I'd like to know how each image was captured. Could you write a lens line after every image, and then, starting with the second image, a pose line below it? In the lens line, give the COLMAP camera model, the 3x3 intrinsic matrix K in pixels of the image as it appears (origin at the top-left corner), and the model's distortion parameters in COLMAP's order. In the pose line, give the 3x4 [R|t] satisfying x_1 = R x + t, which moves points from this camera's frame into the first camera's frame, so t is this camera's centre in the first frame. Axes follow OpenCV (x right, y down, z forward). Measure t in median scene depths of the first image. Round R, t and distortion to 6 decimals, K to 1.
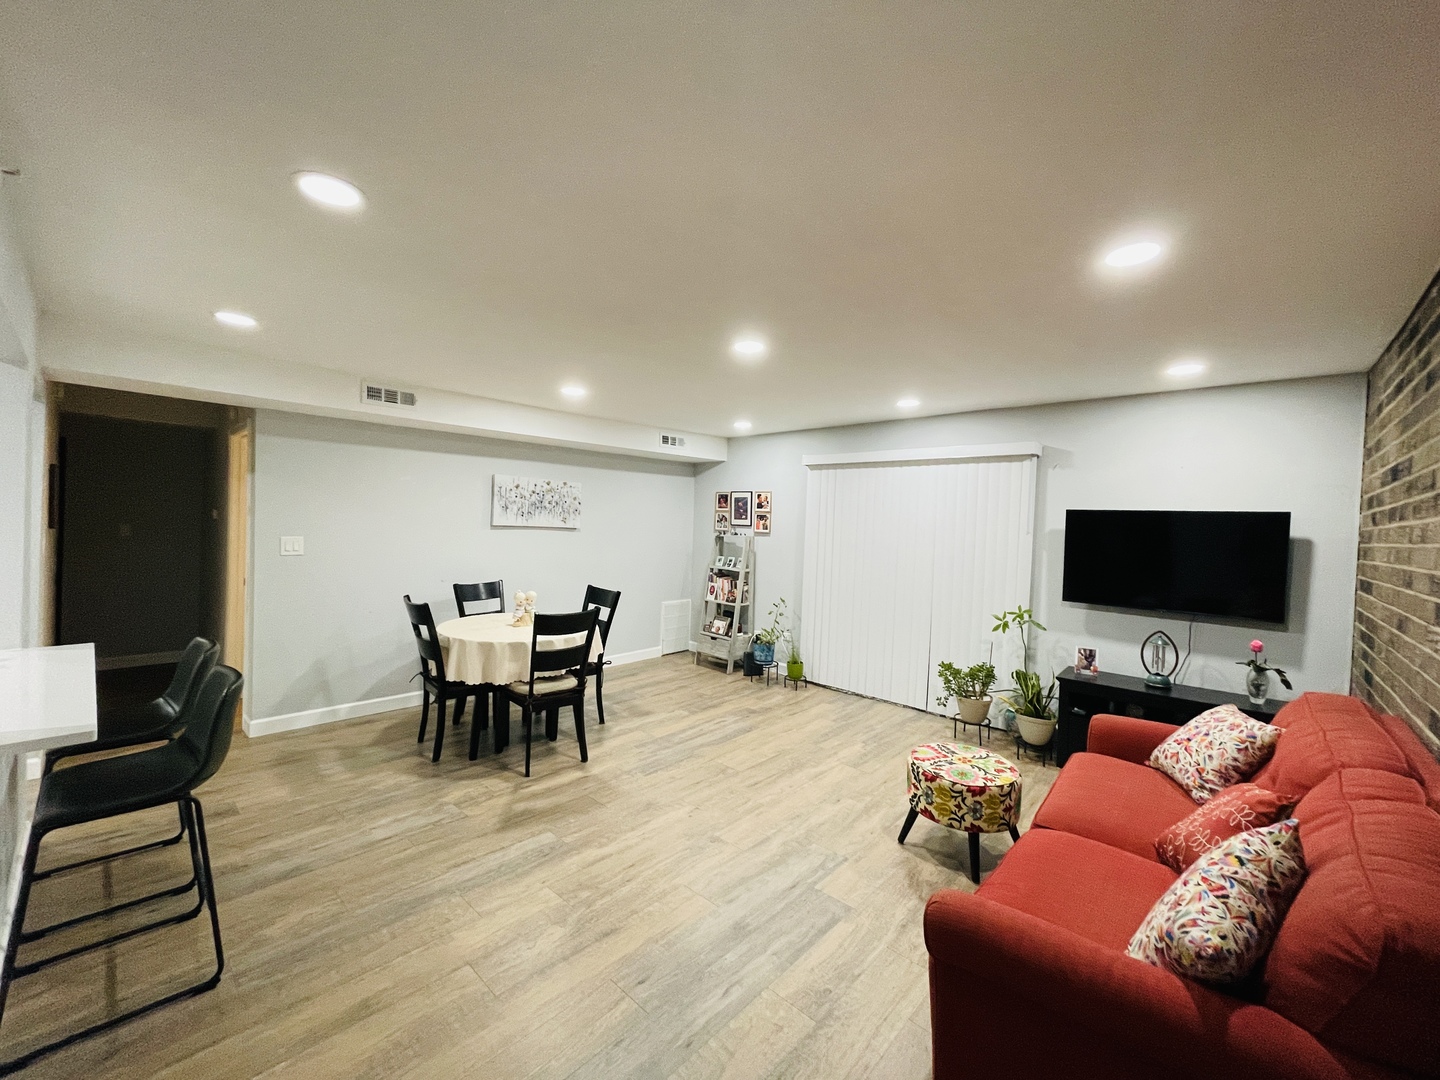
lens RADIAL K [[577.3, 0, 711.5], [0, 577.3, 546.6], [0, 0, 1]] dist [-0.005324, 0.000390]
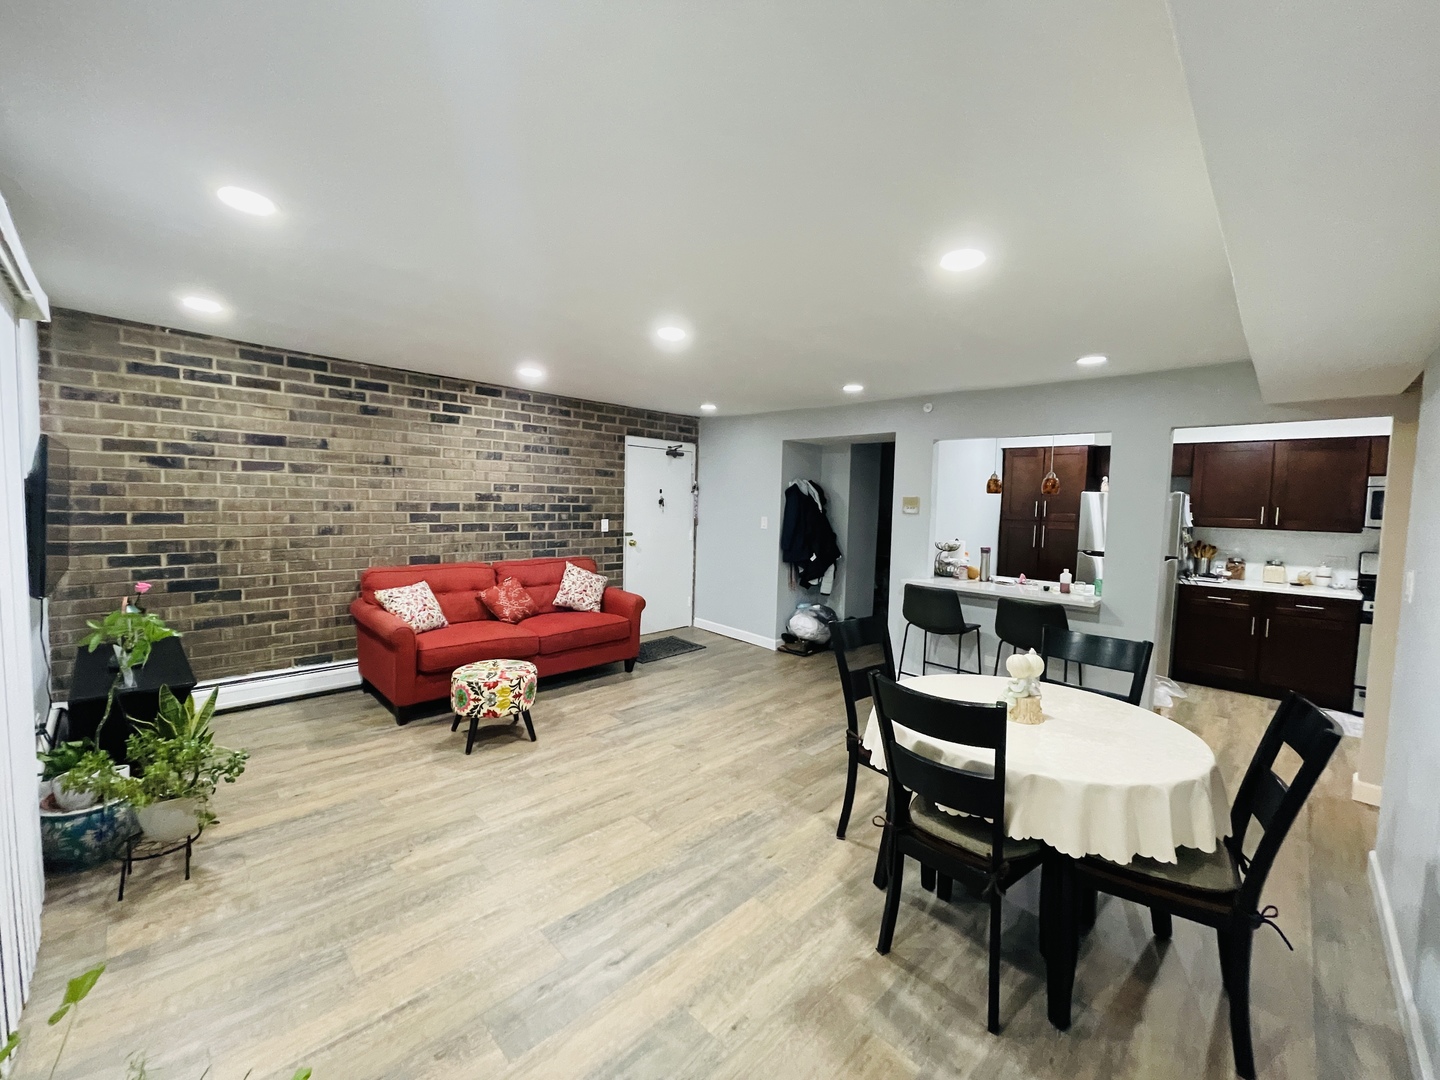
lens RADIAL K [[577.3, 0, 719.0], [0, 577.3, 541.2], [0, 0, 1]] dist [-0.005324, 0.000390]
pose [[-0.997705, -0.065083, 0.018675, -0.040770], [-0.062661, 0.992008, 0.109519, -0.049749], [-0.025653, 0.108098, -0.993809, 1.225268]]
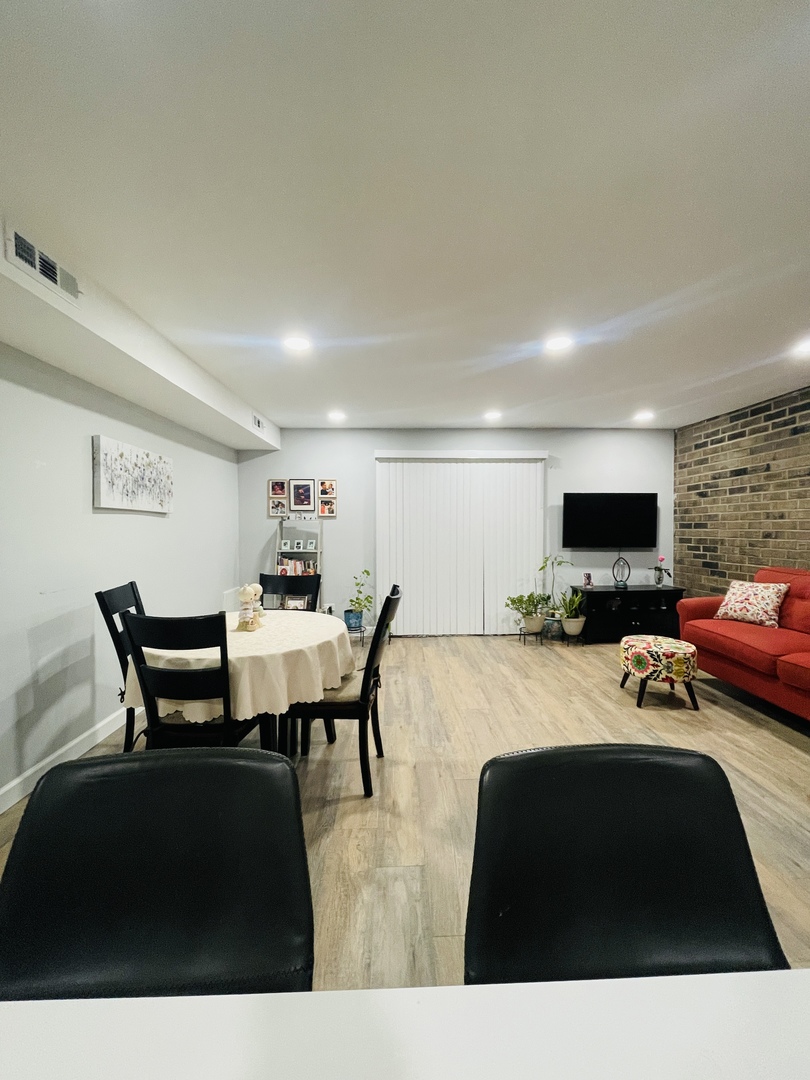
lens RADIAL K [[433.0, 0, 406.6], [0, 433.0, 543.3], [0, 0, 1]] dist [-0.005324, 0.000390]
pose [[0.705352, -0.063827, 0.705978, -0.474622], [0.056693, 0.997827, 0.033570, 0.010627], [-0.706587, 0.016345, 0.707438, 0.347852]]
